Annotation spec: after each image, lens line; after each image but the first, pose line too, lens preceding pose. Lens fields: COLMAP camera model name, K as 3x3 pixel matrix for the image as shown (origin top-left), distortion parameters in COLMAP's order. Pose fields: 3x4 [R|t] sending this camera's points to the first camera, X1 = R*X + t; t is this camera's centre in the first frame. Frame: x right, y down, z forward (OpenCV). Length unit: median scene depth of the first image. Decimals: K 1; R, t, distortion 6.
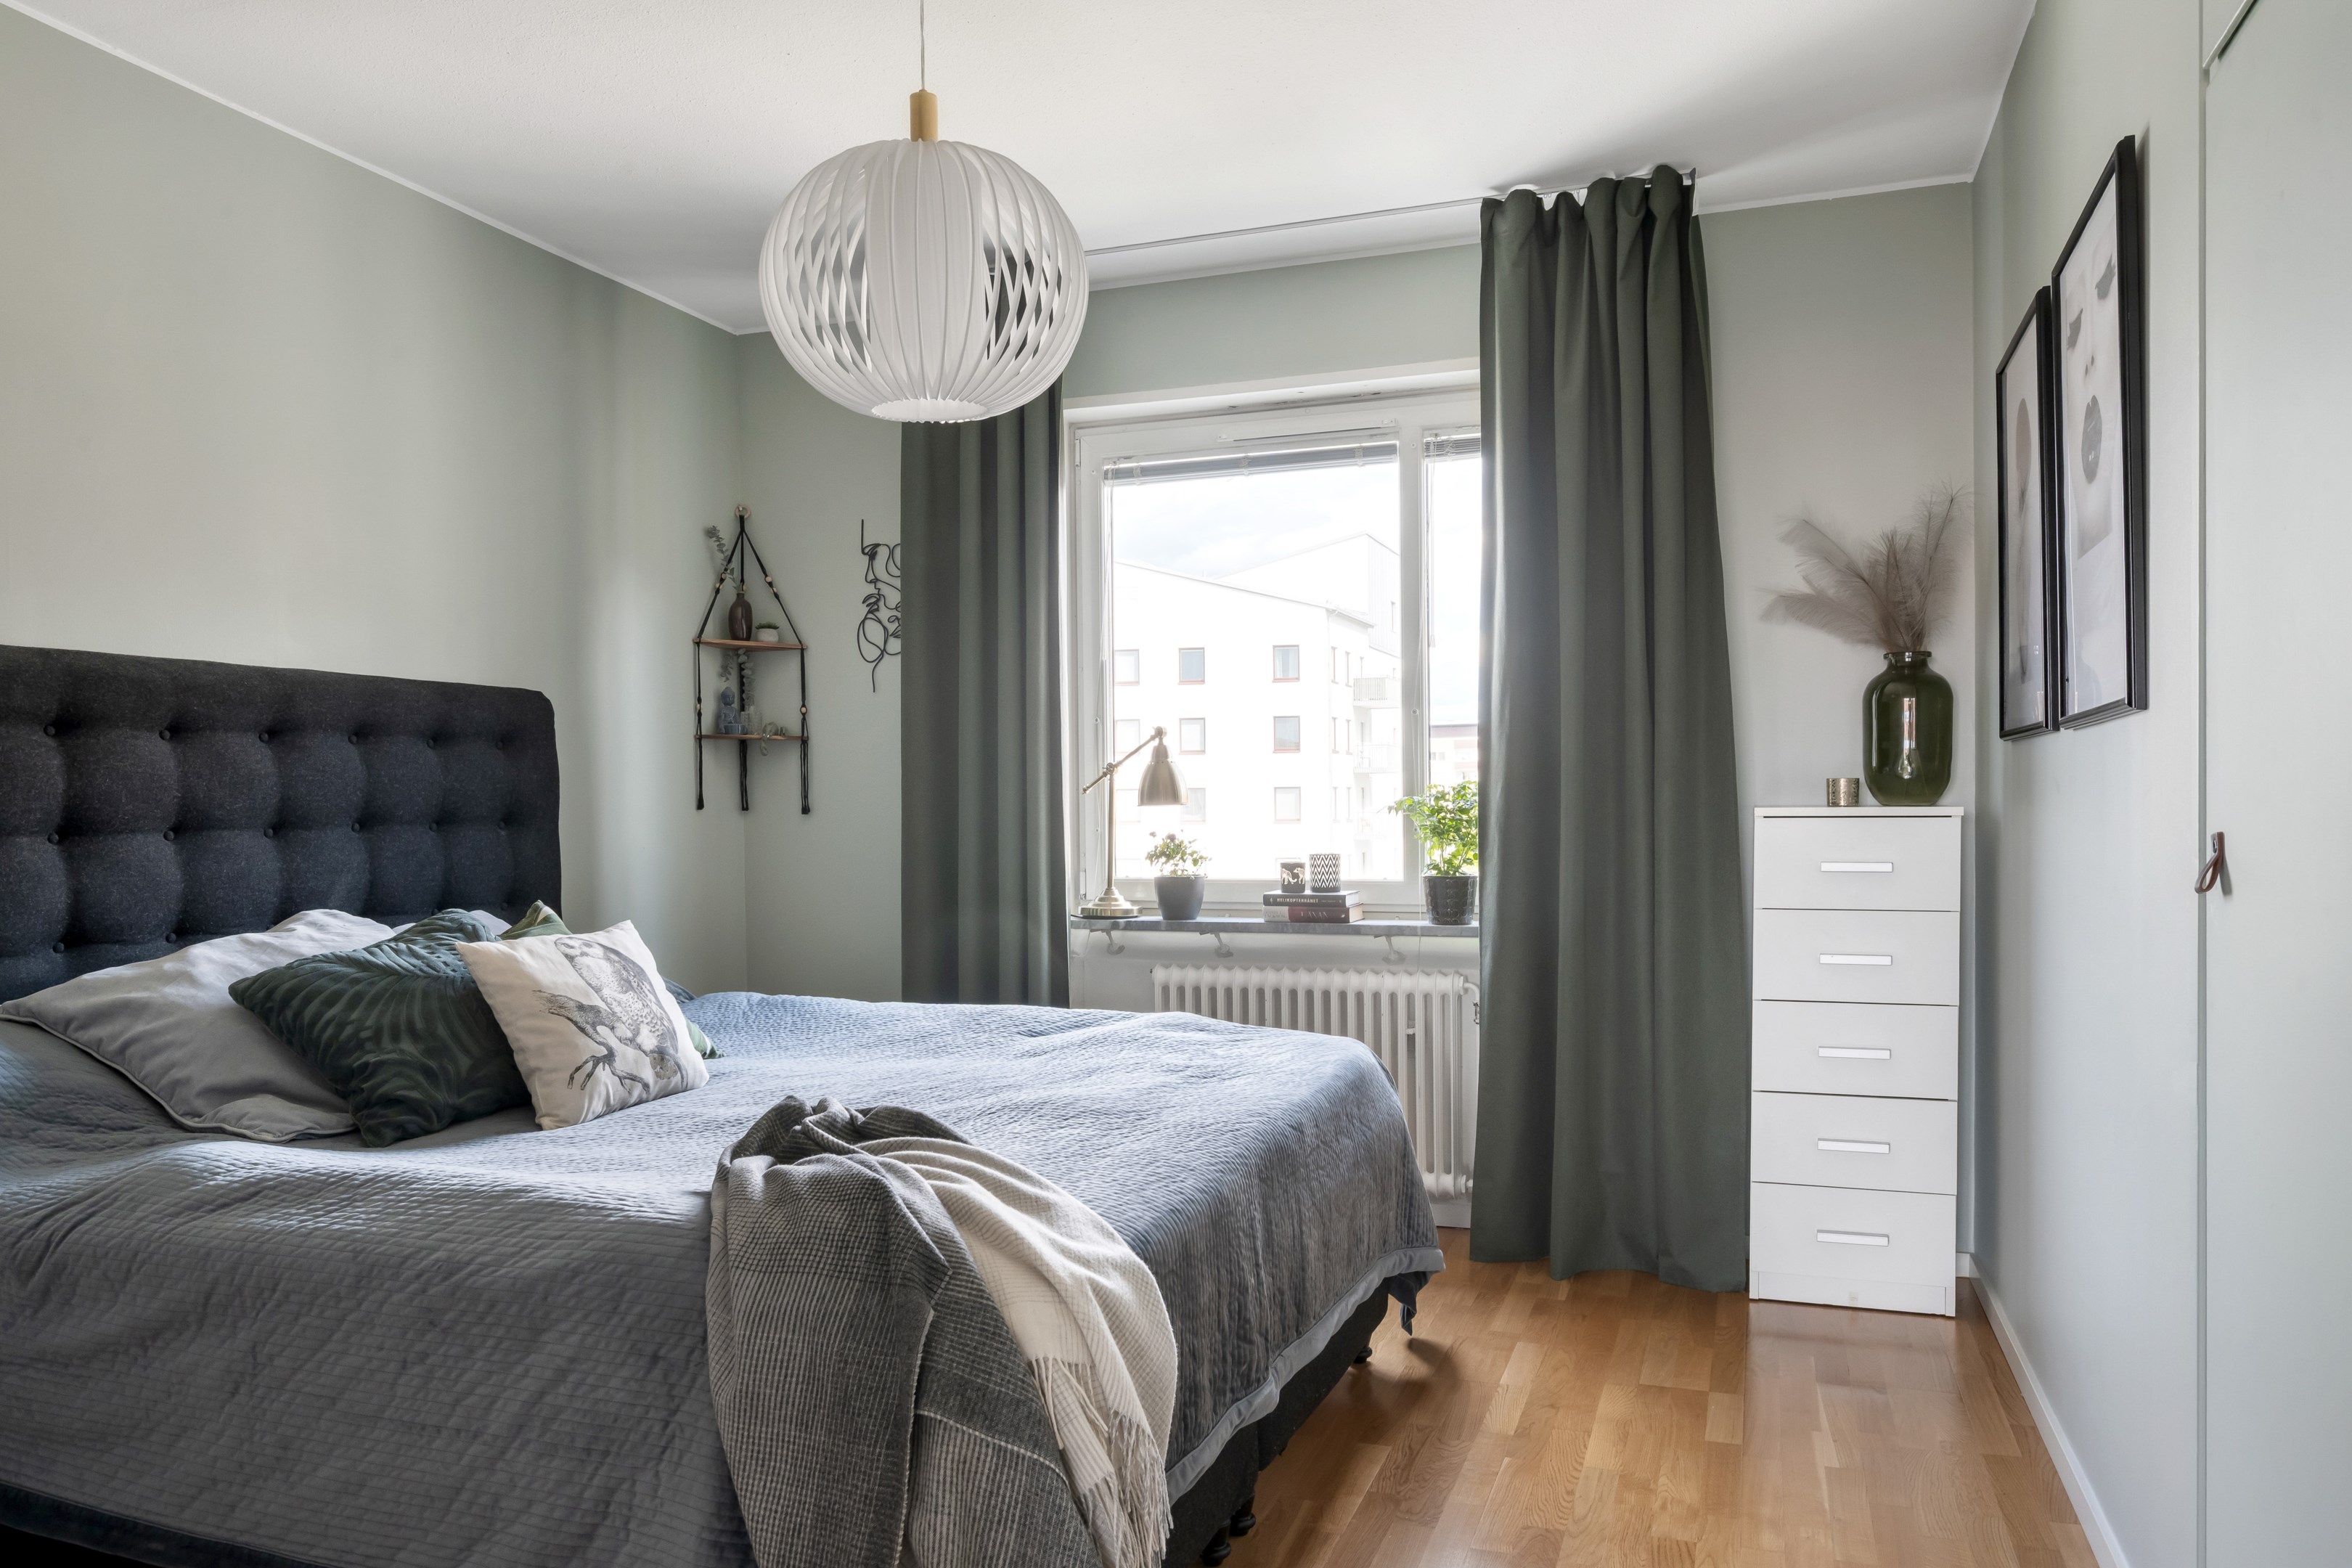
lens RADIAL K [[1590.5, 0, 1149.5], [0, 1590.5, 839.0], [0, 0, 1]] dist [-0.006352, 0.001406]
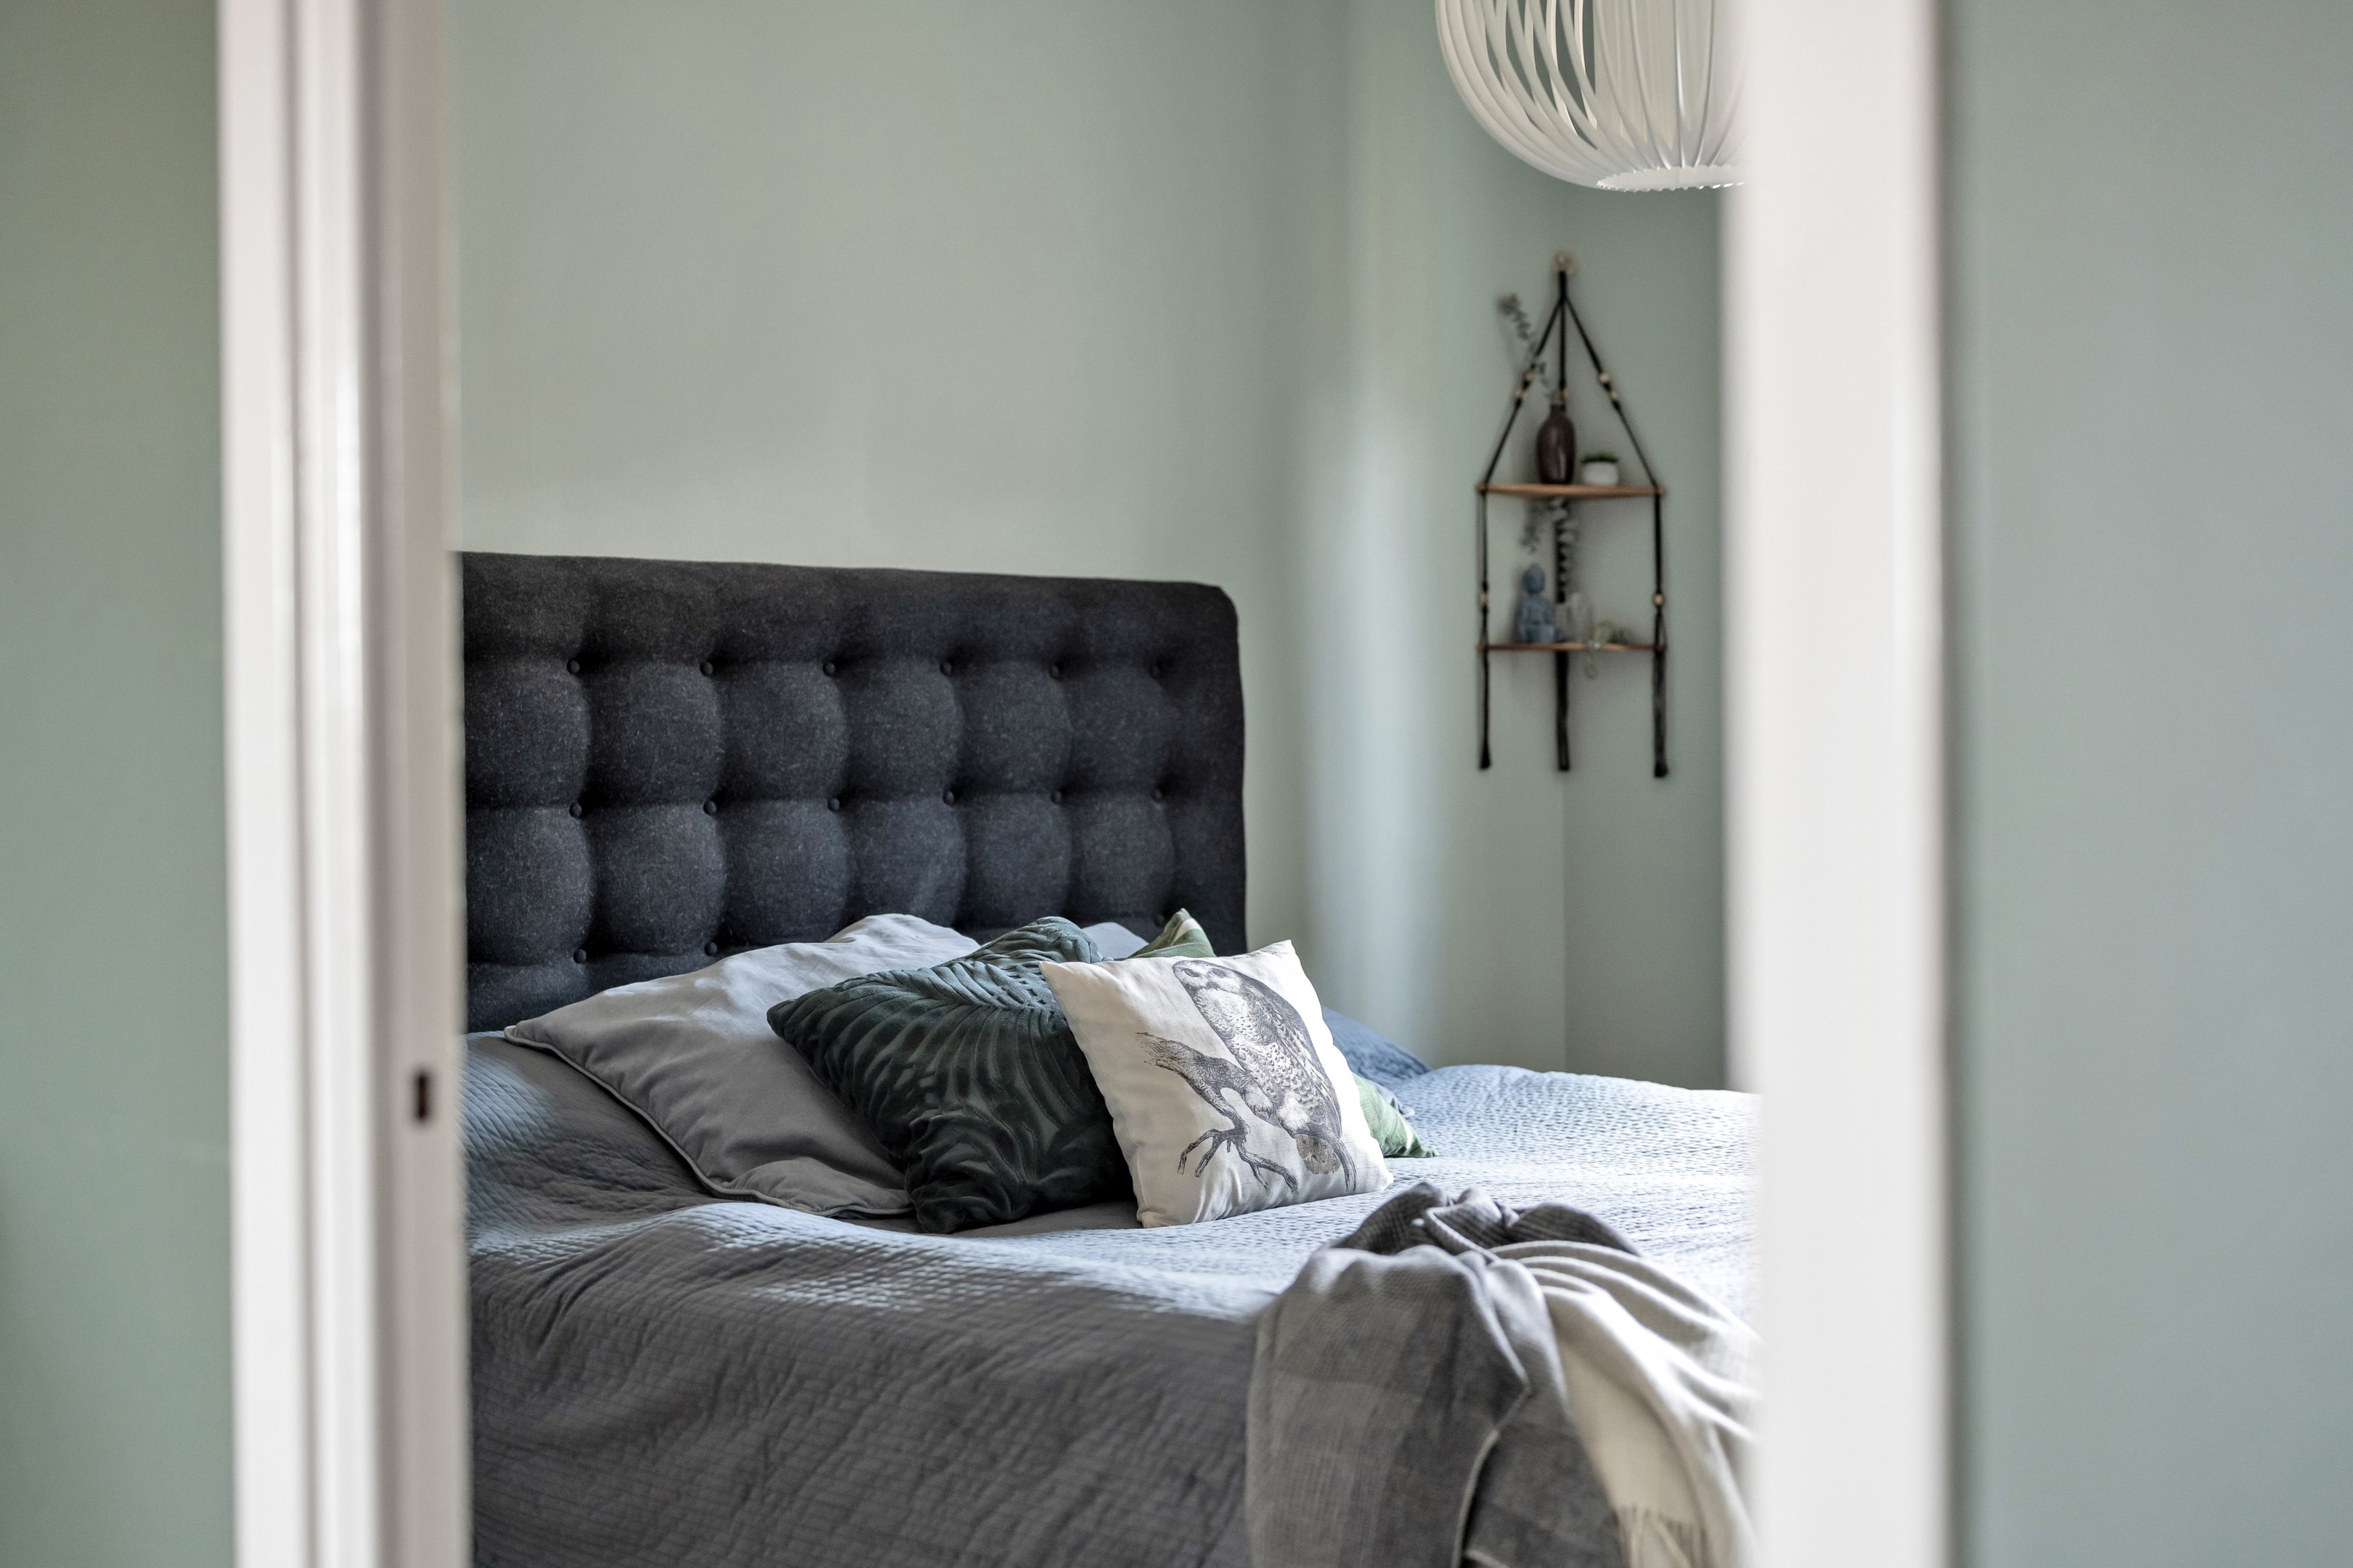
lens RADIAL K [[3486.9, 0, 1180.5], [0, 3486.9, 780.9], [0, 0, 1]] dist [-0.004224, 0.000000]
pose [[0.904599, 0.006978, -0.426206, 0.295021], [-0.010965, 0.999916, -0.006903, -0.006428], [0.426122, 0.010918, 0.904600, -0.403803]]
